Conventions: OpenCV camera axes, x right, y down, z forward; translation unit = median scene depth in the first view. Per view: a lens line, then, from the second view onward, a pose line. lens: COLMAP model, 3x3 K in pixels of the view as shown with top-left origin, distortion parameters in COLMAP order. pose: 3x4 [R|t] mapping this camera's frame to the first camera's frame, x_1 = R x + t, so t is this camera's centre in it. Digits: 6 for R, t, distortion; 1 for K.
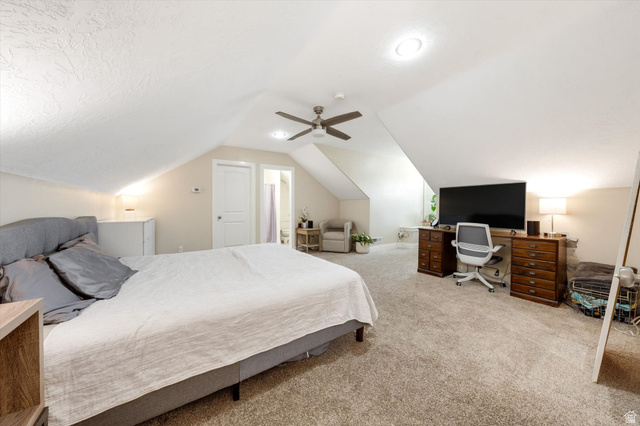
lens RADIAL K [[227.4, 0, 312.7], [0, 227.4, 213.6], [0, 0, 1]] dist [-0.001447, 0.000002]
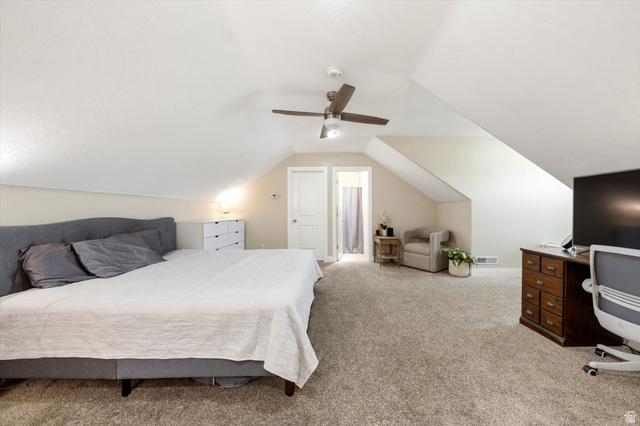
lens RADIAL K [[227.4, 0, 312.7], [0, 227.4, 213.6], [0, 0, 1]] dist [-0.001447, 0.000002]
pose [[0.833305, 0.011327, -0.552698, 0.360748], [-0.021014, 0.999717, -0.011194, -0.009379], [0.552414, 0.020942, 0.833307, 0.222759]]
